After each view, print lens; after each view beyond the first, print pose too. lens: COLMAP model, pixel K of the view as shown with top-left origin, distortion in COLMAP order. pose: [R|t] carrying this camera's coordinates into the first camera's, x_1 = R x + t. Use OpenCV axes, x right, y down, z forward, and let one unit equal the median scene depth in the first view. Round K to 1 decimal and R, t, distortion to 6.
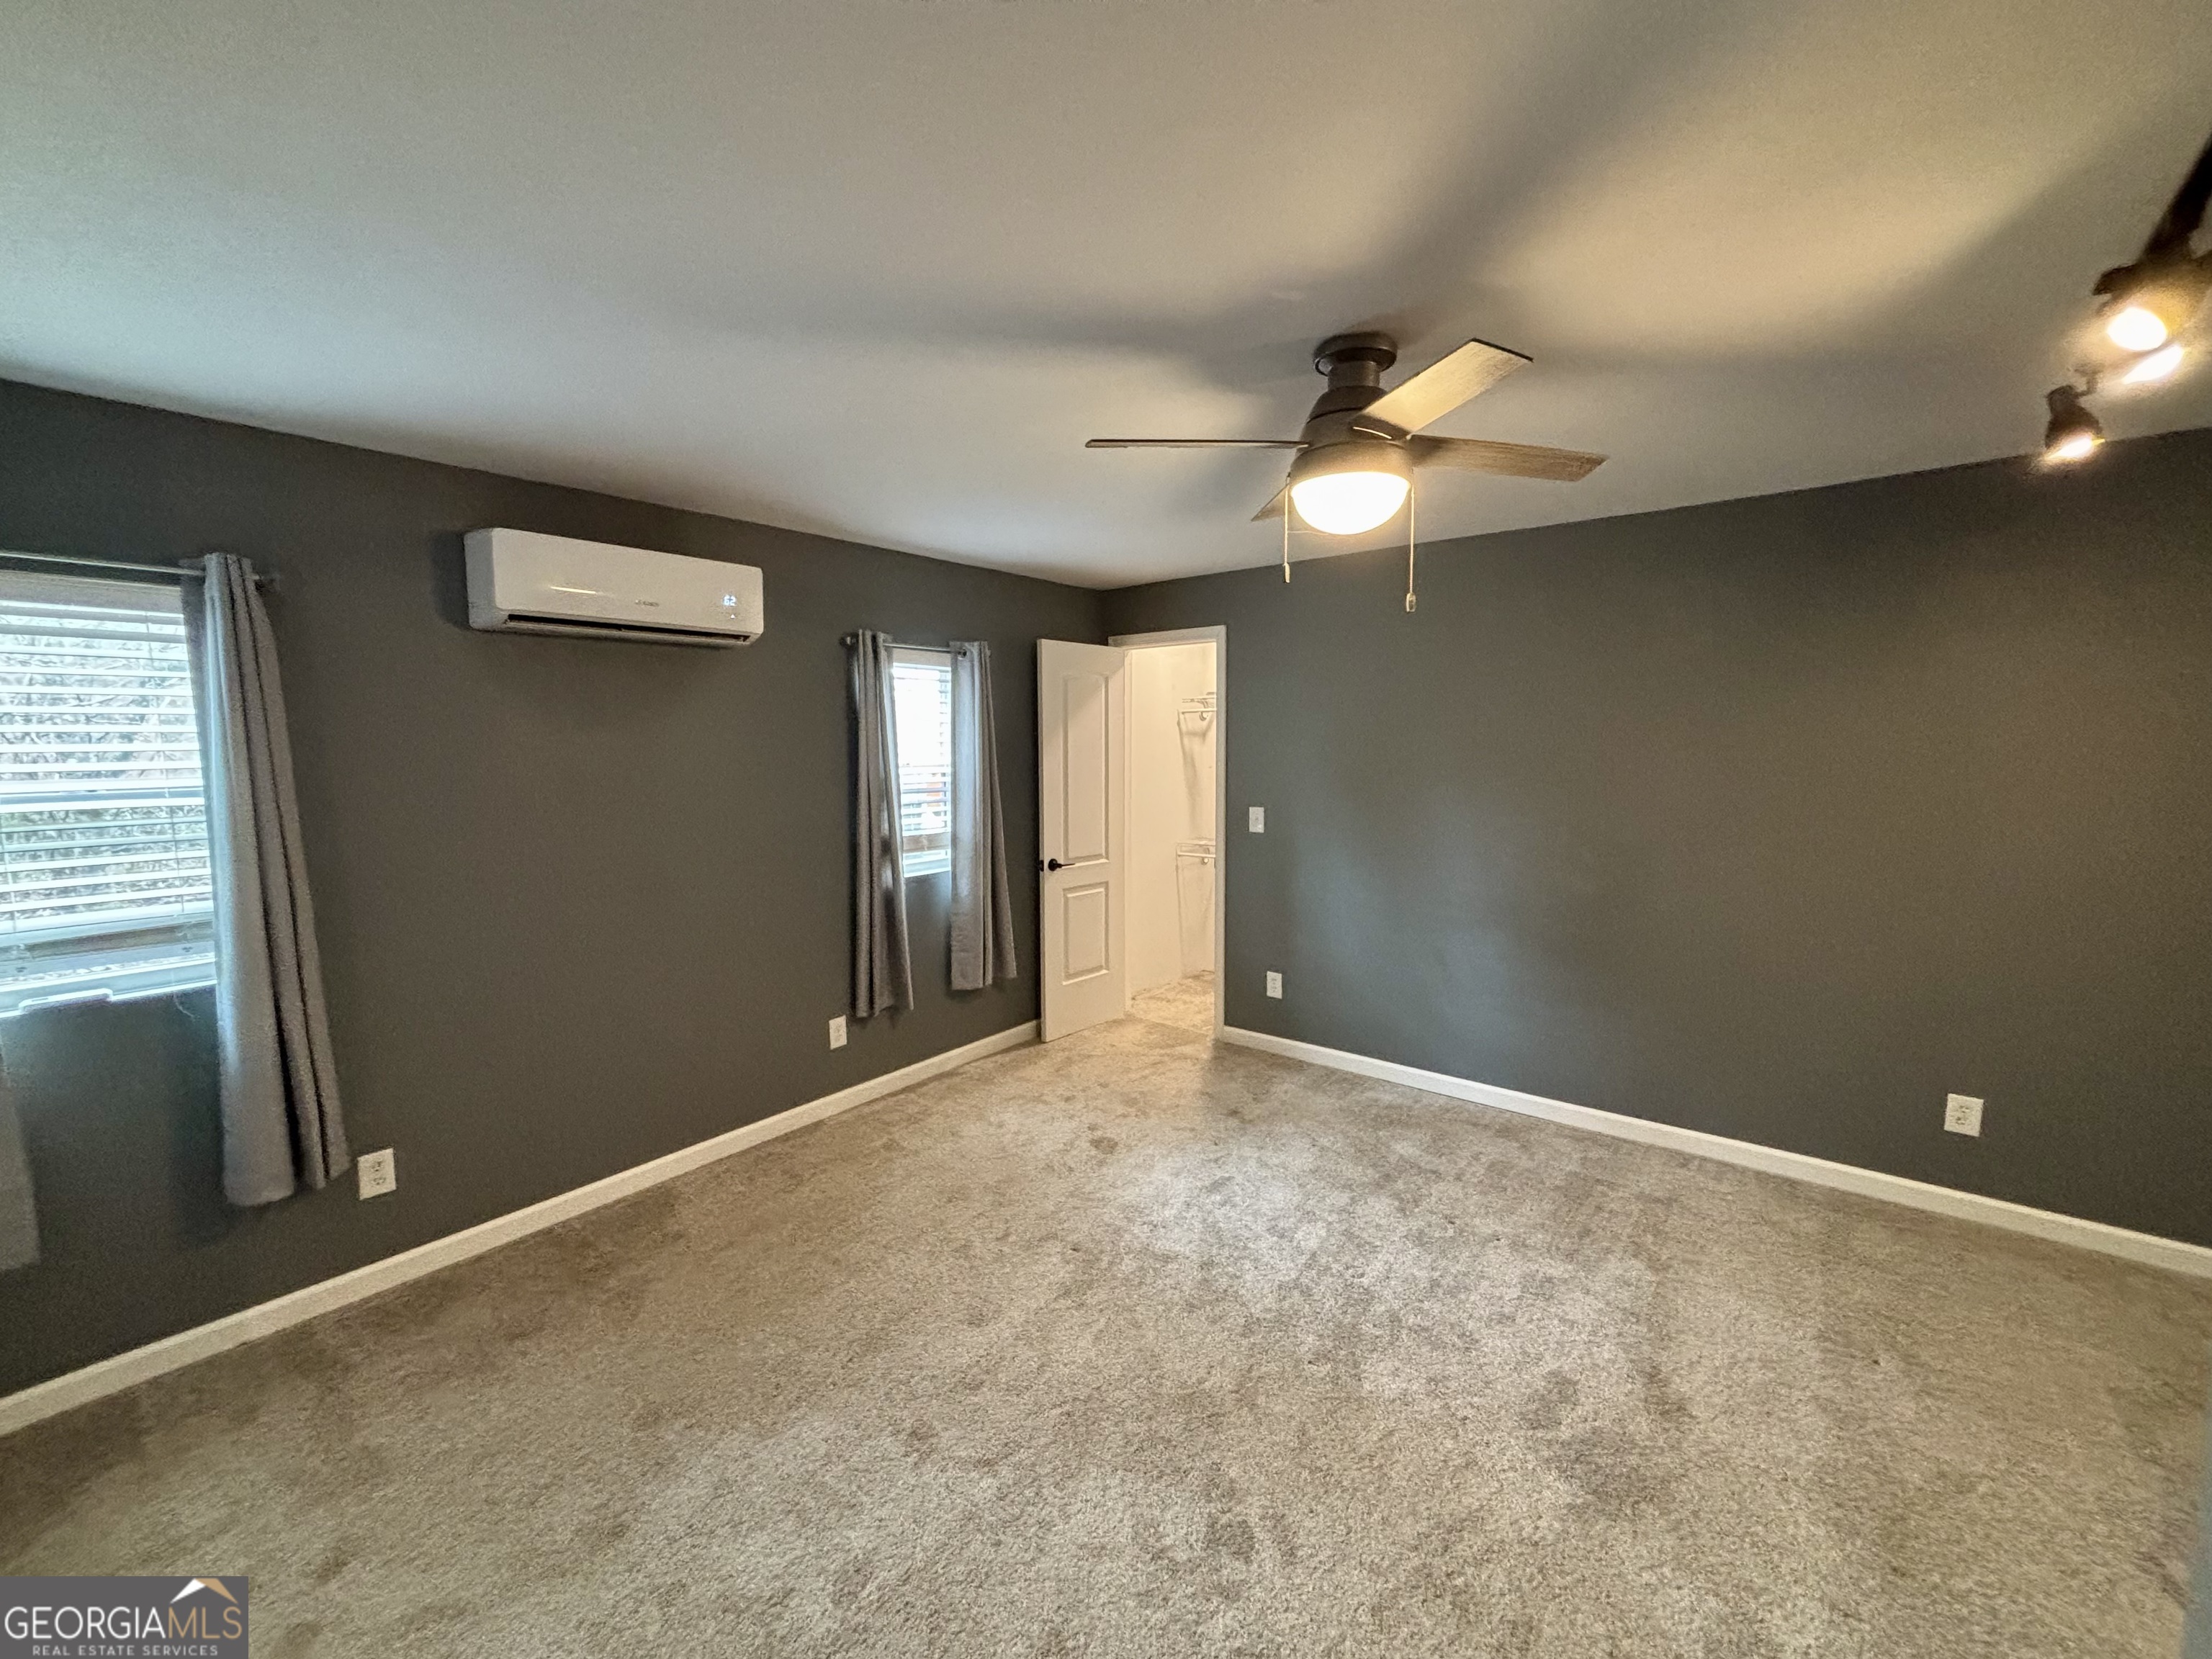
lens RADIAL K [[882.6, 0, 1109.0], [0, 882.6, 829.0], [0, 0, 1]] dist [0.000811, -0.000067]
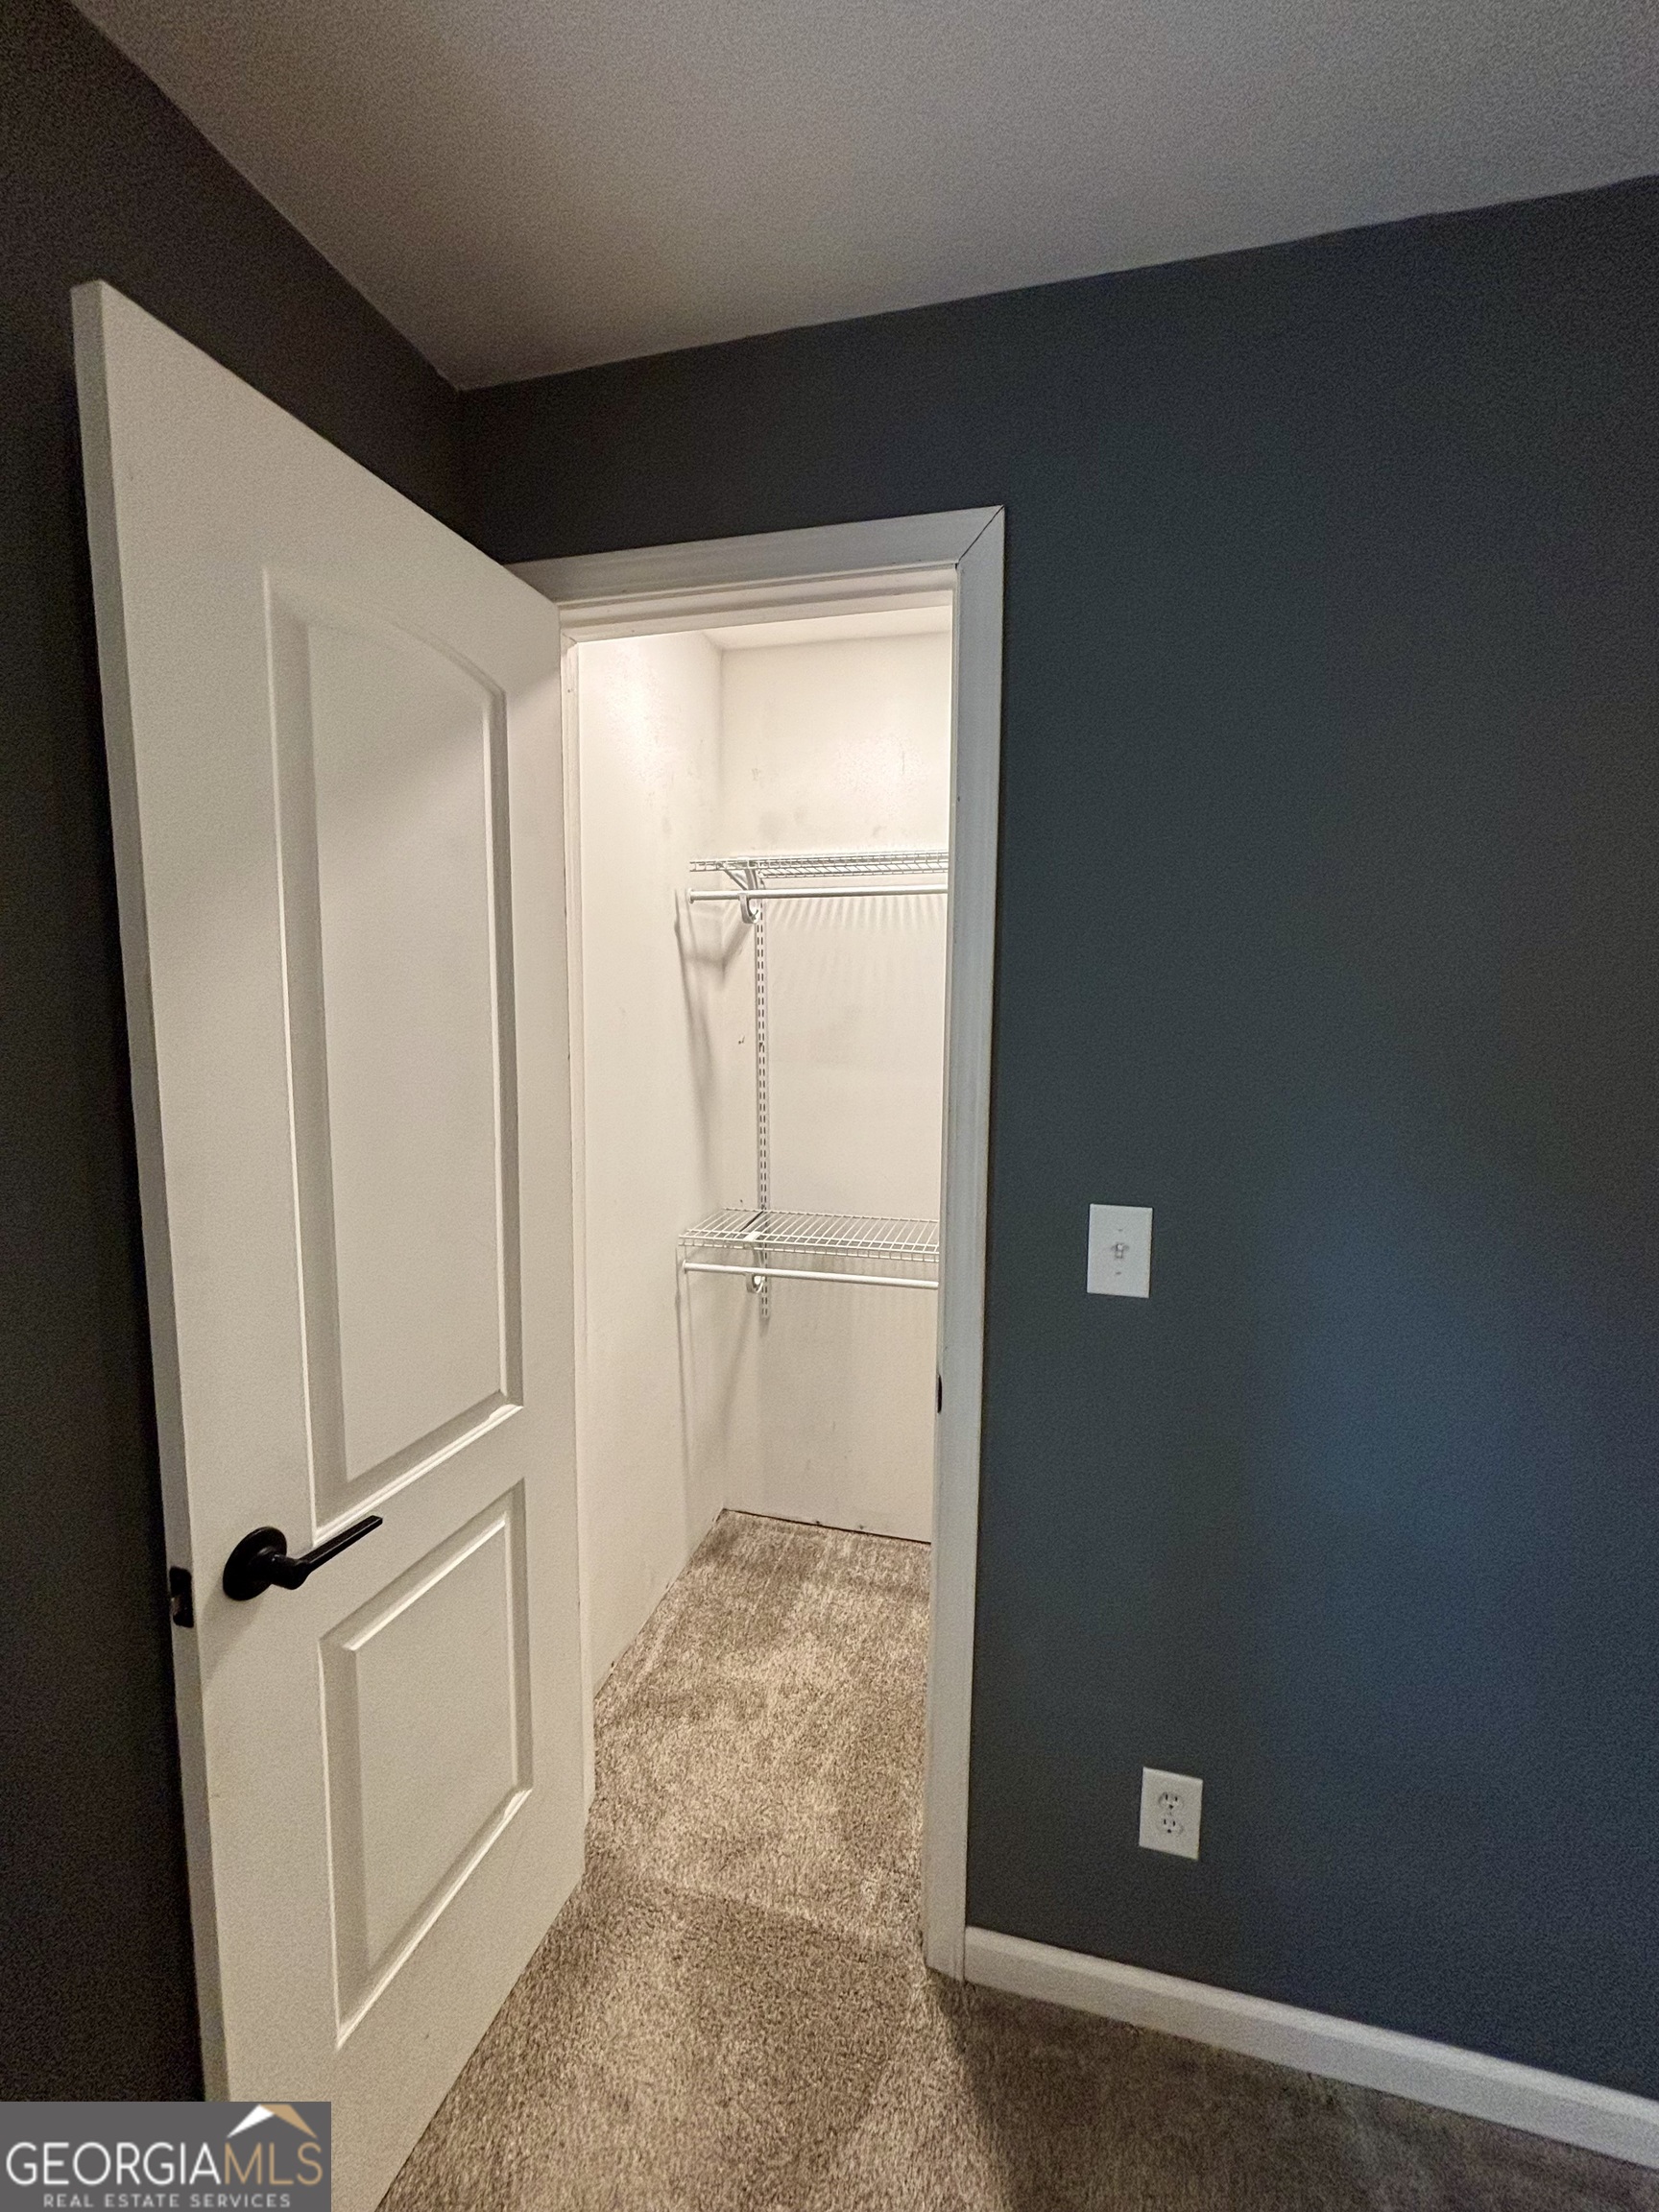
lens RADIAL K [[880.2, 0, 829.5], [0, 880.2, 1106.0], [0, 0, 1]] dist [0.000123, -0.000045]
pose [[0.909233, -0.032132, 0.415045, -0.028238], [0.024138, 0.999409, 0.024494, -0.069288], [-0.415587, -0.012252, 0.909471, 0.850373]]
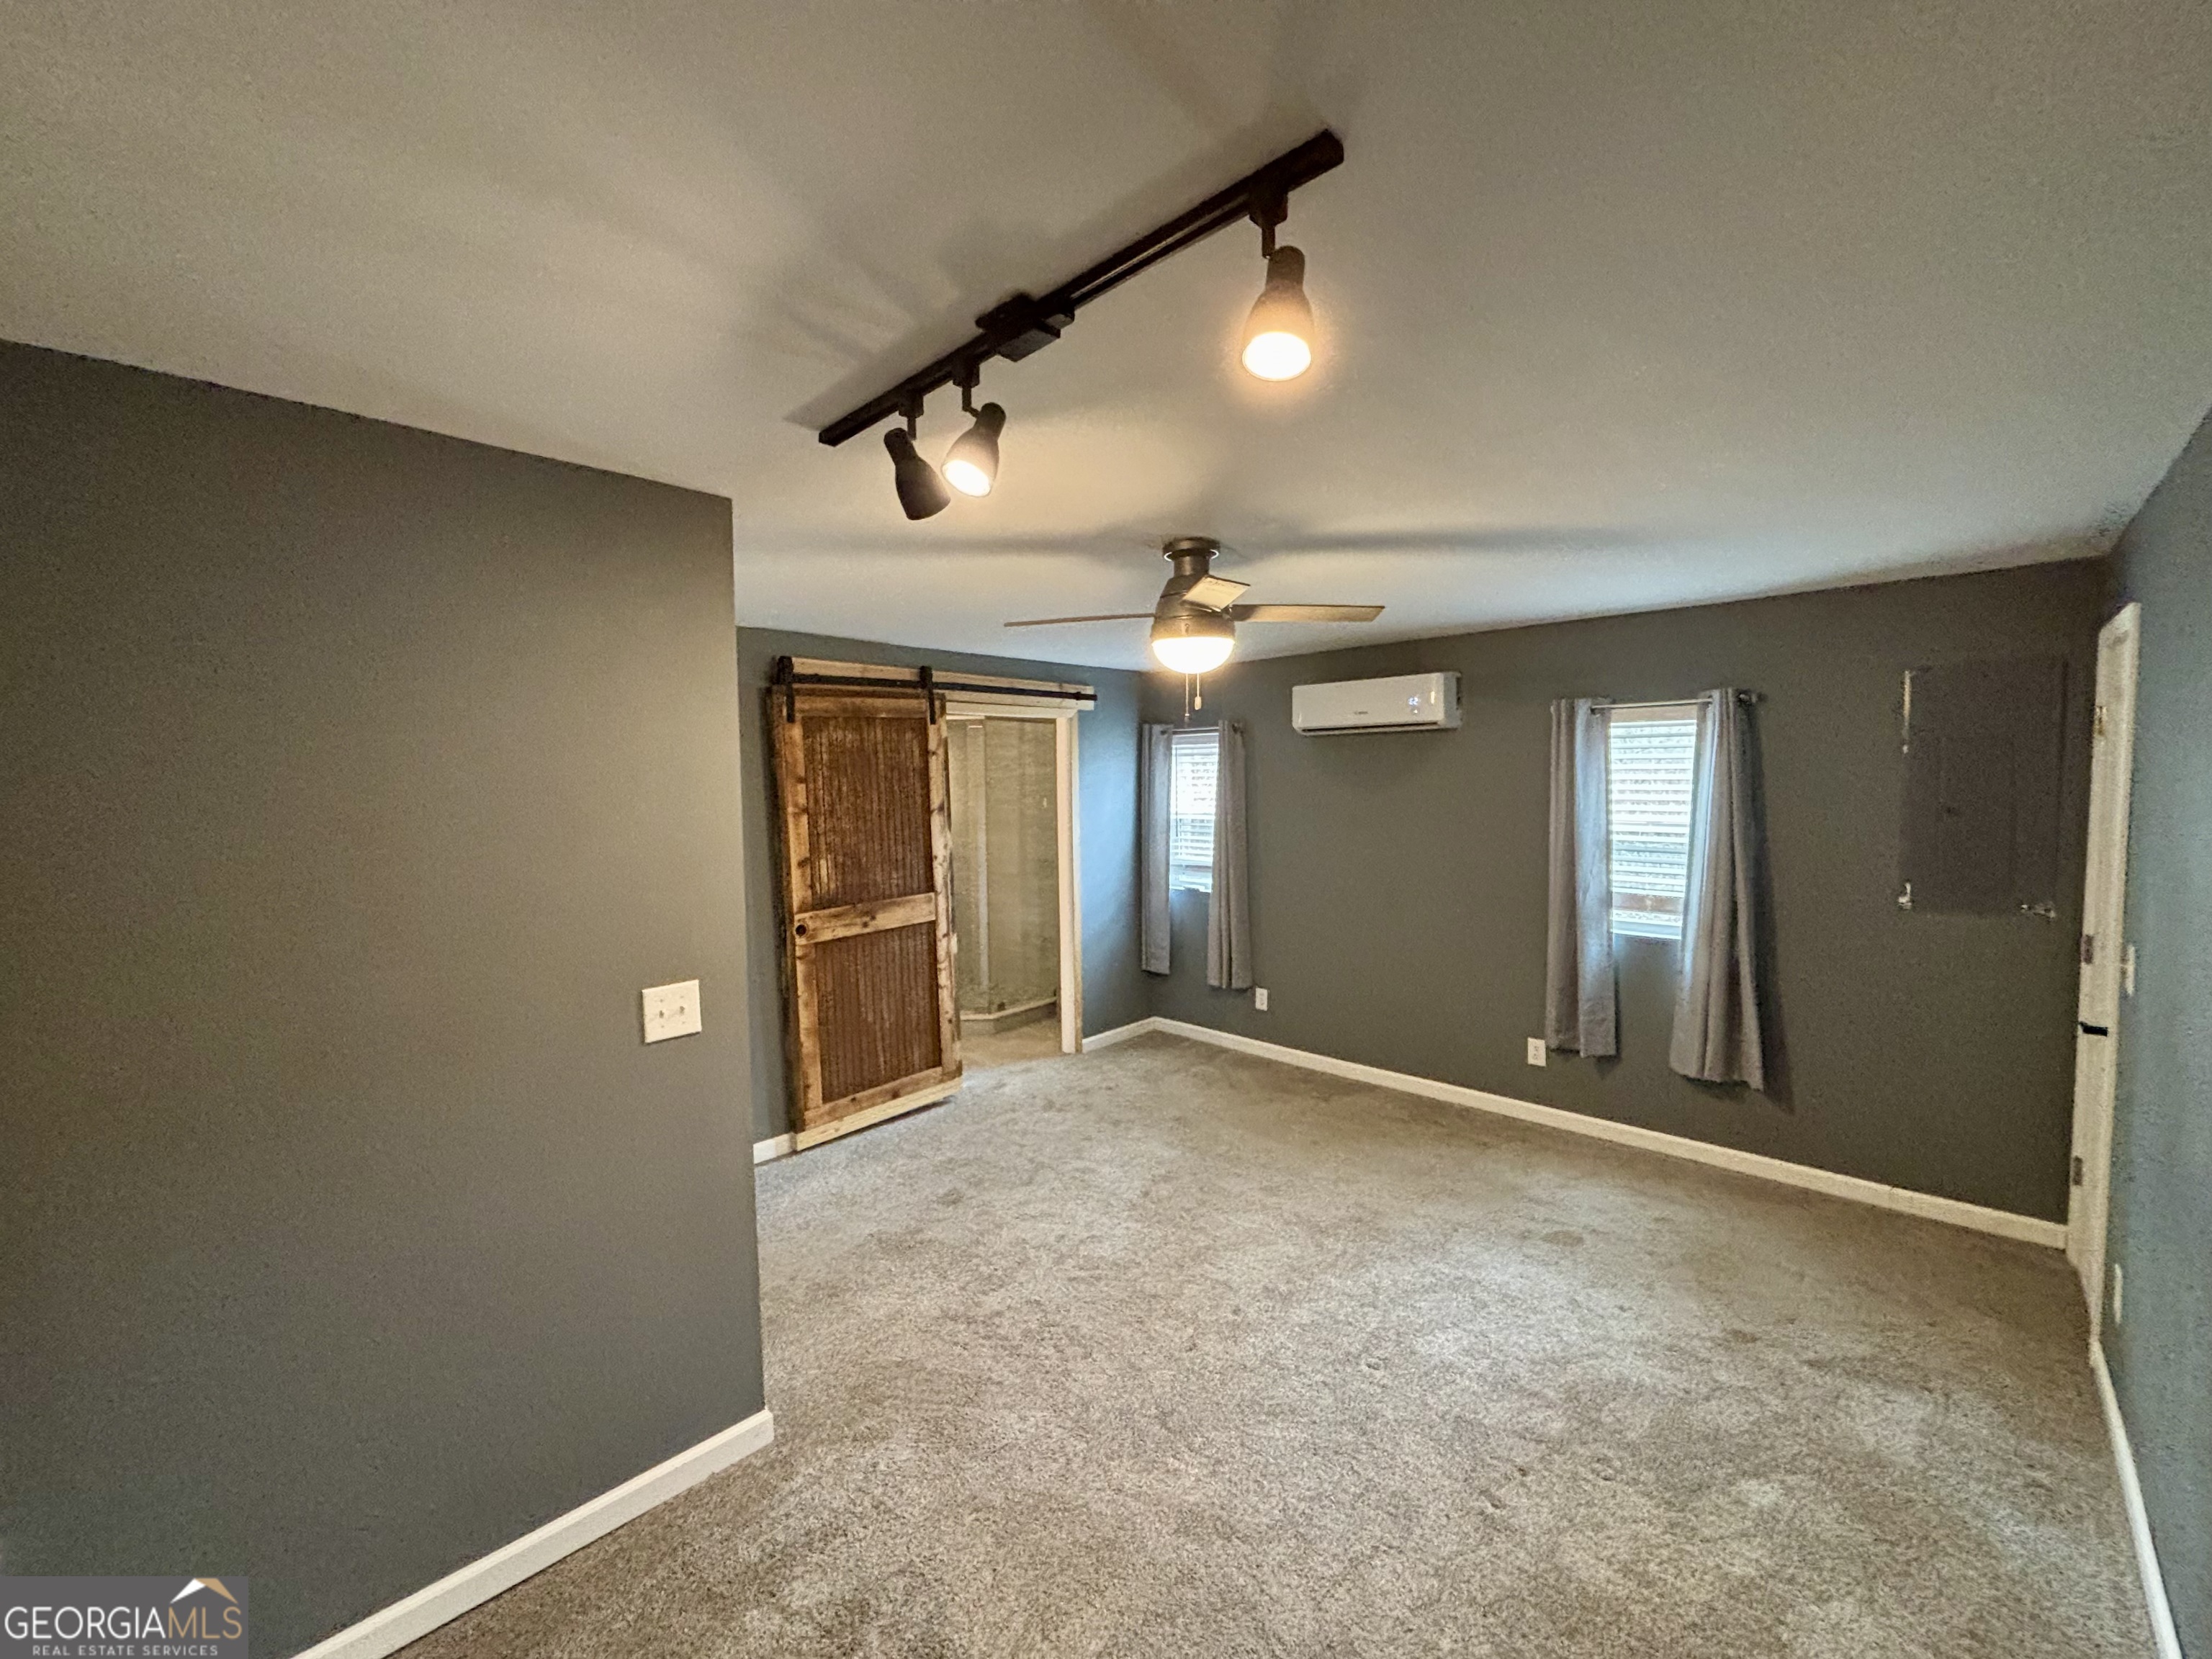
lens RADIAL K [[882.6, 0, 1109.0], [0, 882.6, 829.0], [0, 0, 1]] dist [0.000811, -0.000067]
pose [[-0.070633, 0.062438, -0.995546, 0.788461], [-0.089198, 0.993645, 0.068647, -0.078843], [0.993506, 0.093650, -0.064615, 0.460076]]
